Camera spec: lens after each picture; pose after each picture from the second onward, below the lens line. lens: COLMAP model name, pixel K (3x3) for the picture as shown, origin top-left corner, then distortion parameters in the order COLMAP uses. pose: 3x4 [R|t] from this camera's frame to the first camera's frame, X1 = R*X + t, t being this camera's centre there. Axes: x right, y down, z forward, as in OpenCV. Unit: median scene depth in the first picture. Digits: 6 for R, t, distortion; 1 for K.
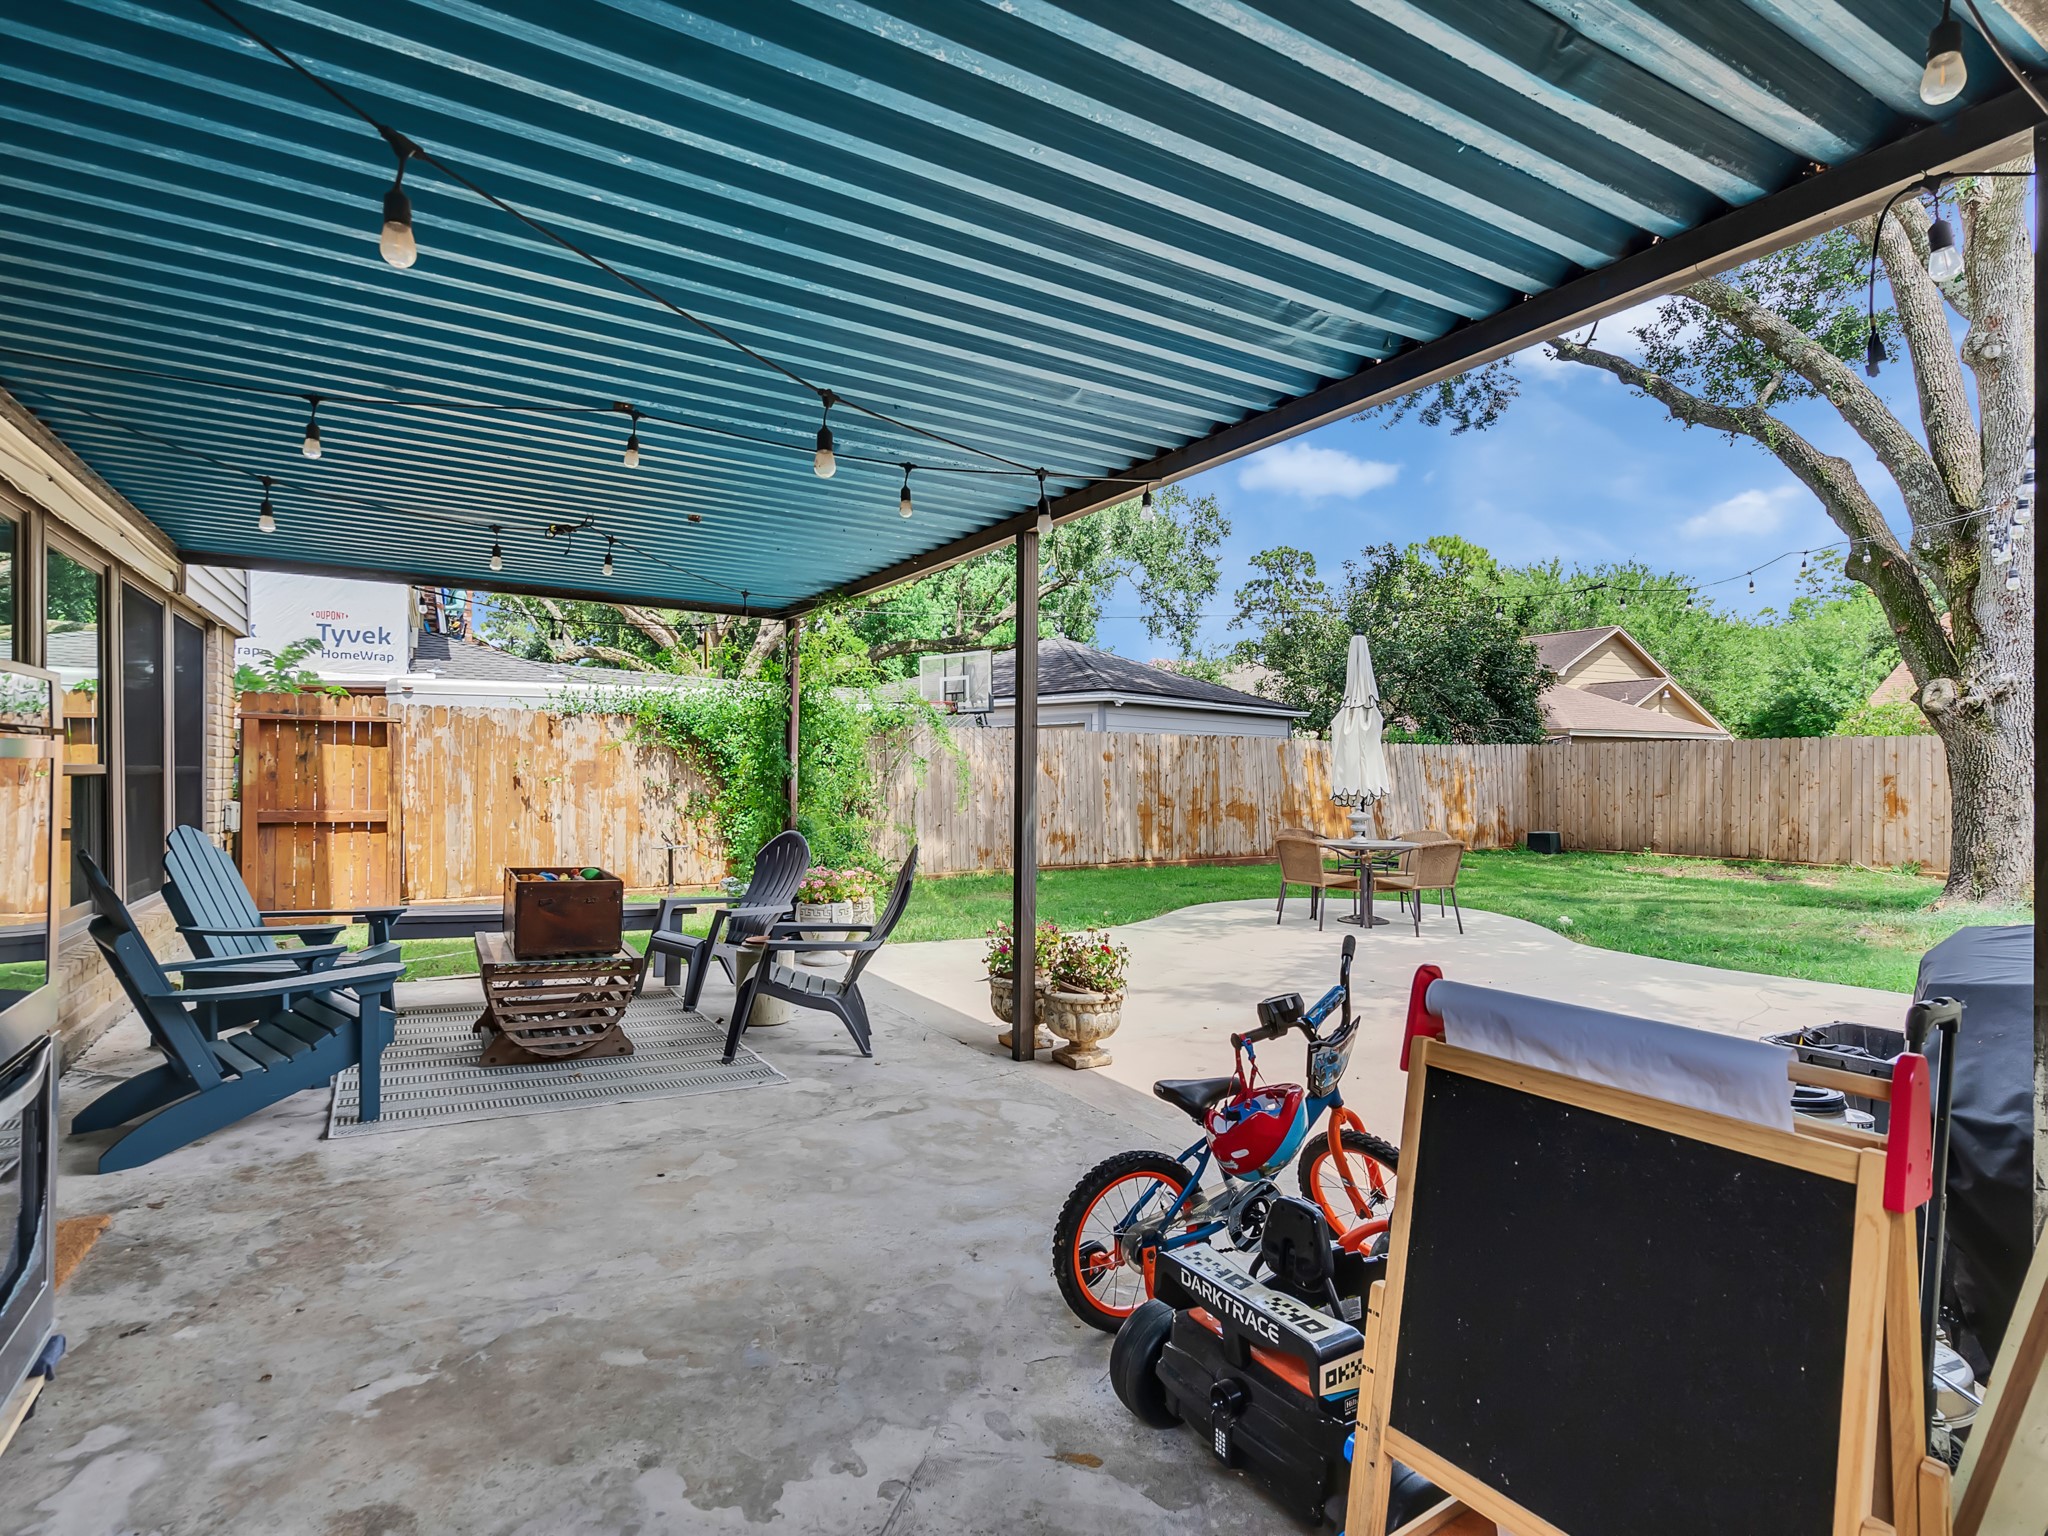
lens RADIAL K [[1051.3, 0, 1010.0], [0, 1051.3, 764.4], [0, 0, 1]] dist [-0.002305, 0.002463]
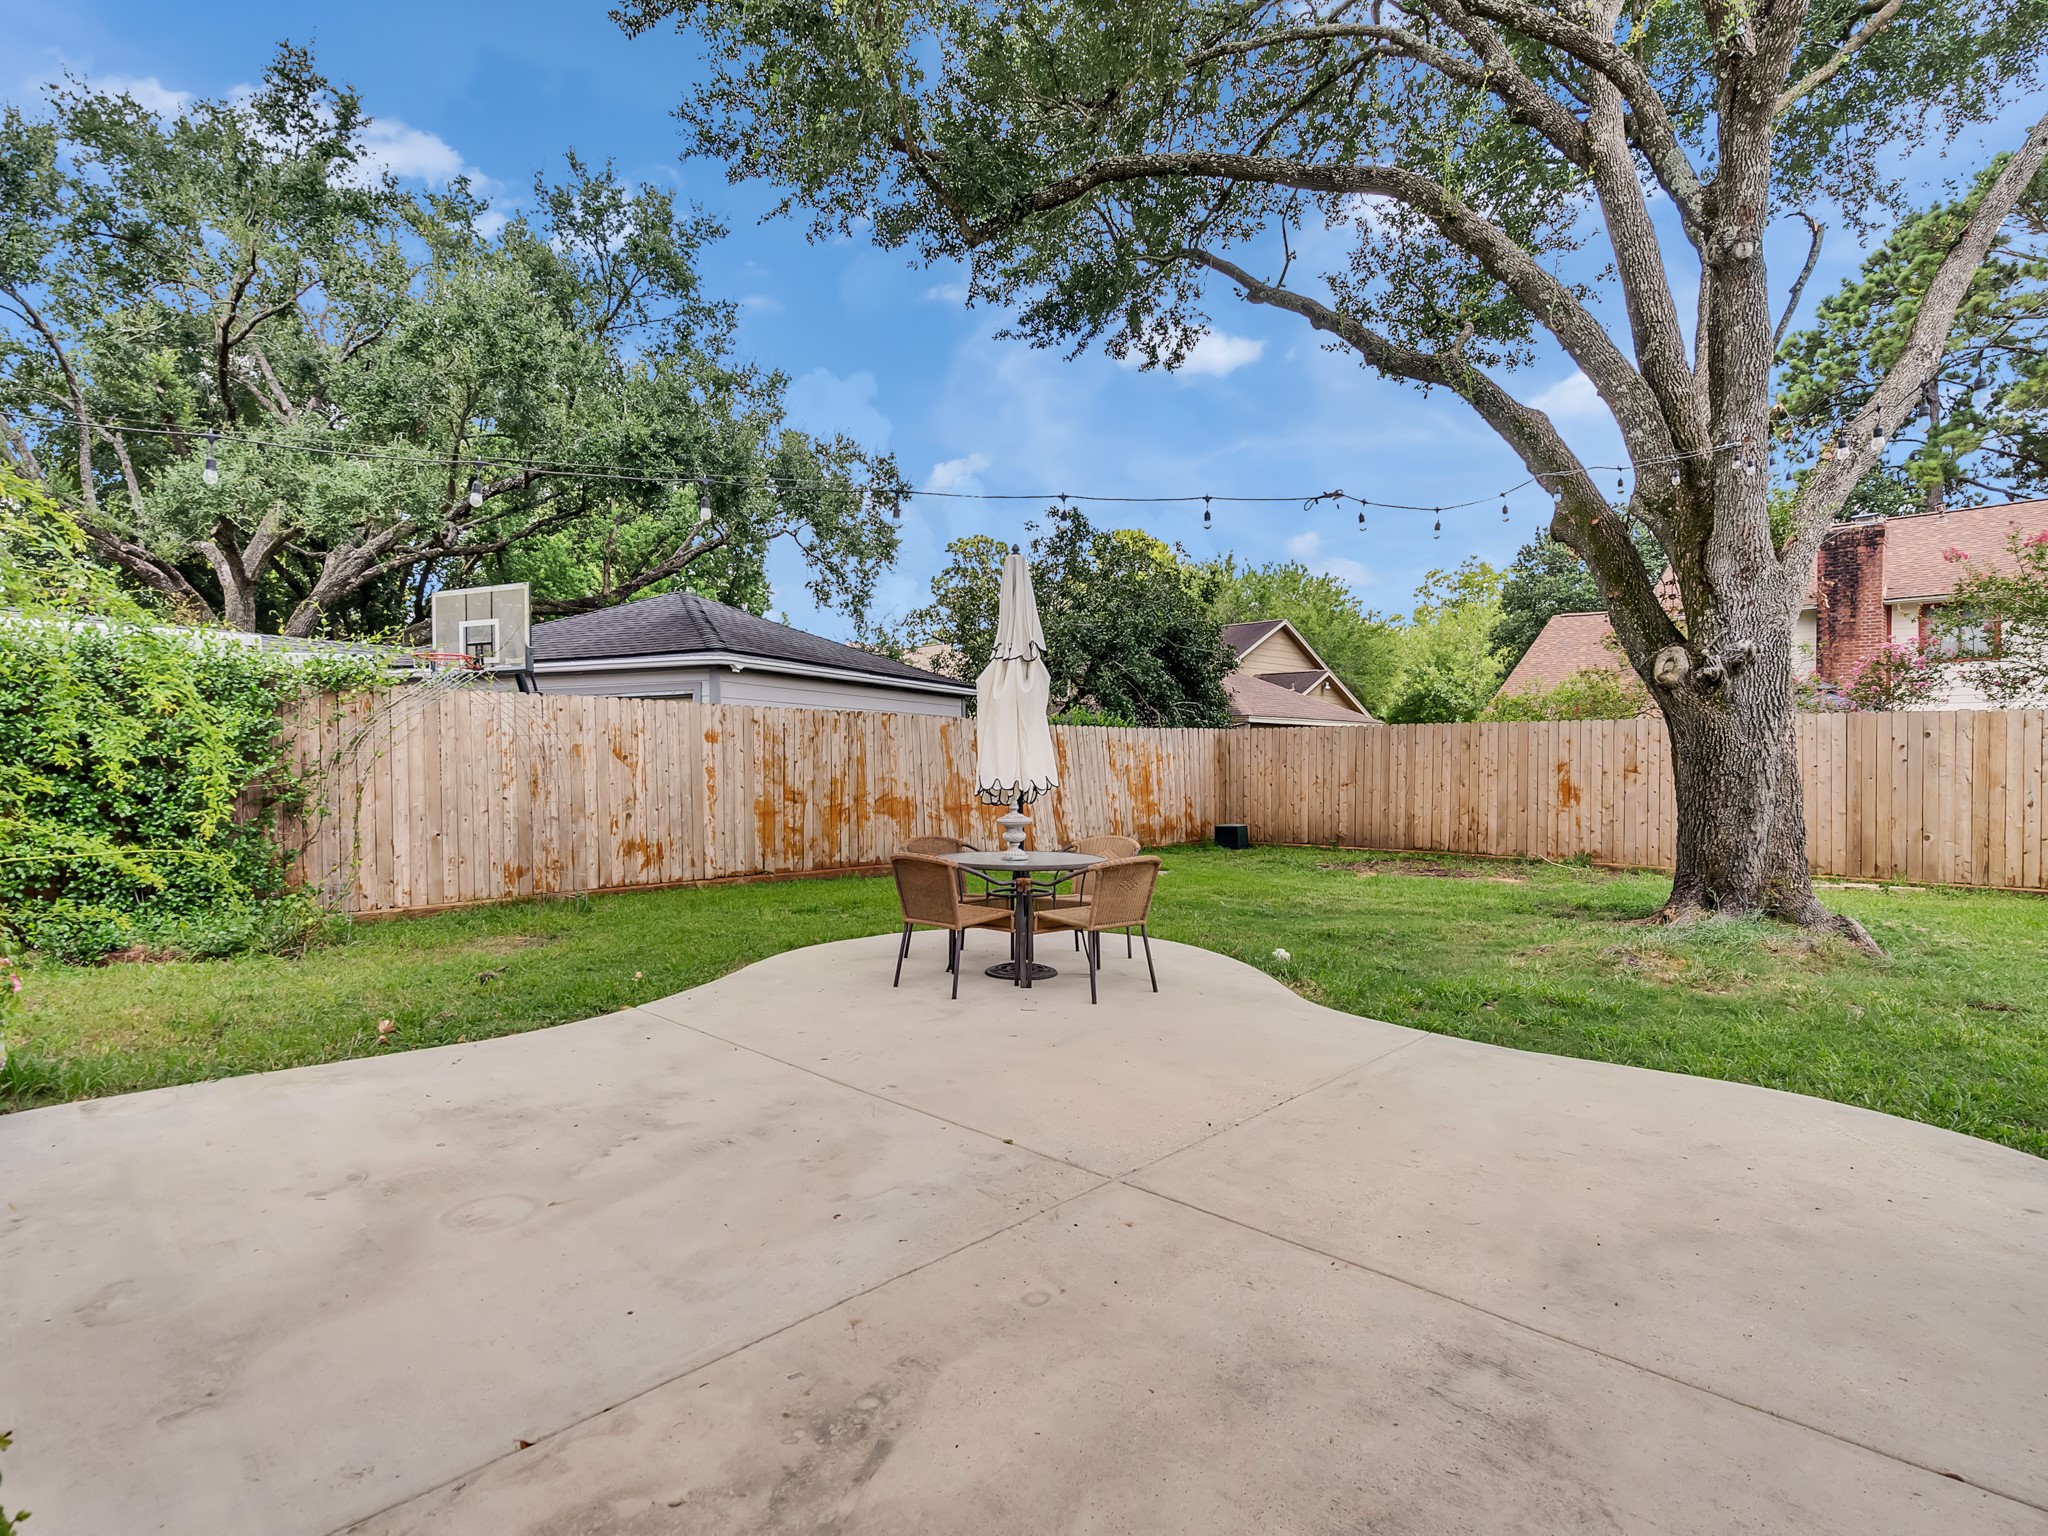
lens RADIAL K [[1051.3, 0, 1026.9], [0, 1051.3, 768.7], [0, 0, 1]] dist [-0.002305, 0.002463]
pose [[0.956573, -0.001581, 0.291487, 0.079874], [-0.002595, 0.999899, 0.013941, 0.003924], [-0.291480, -0.014092, 0.956473, 0.196215]]
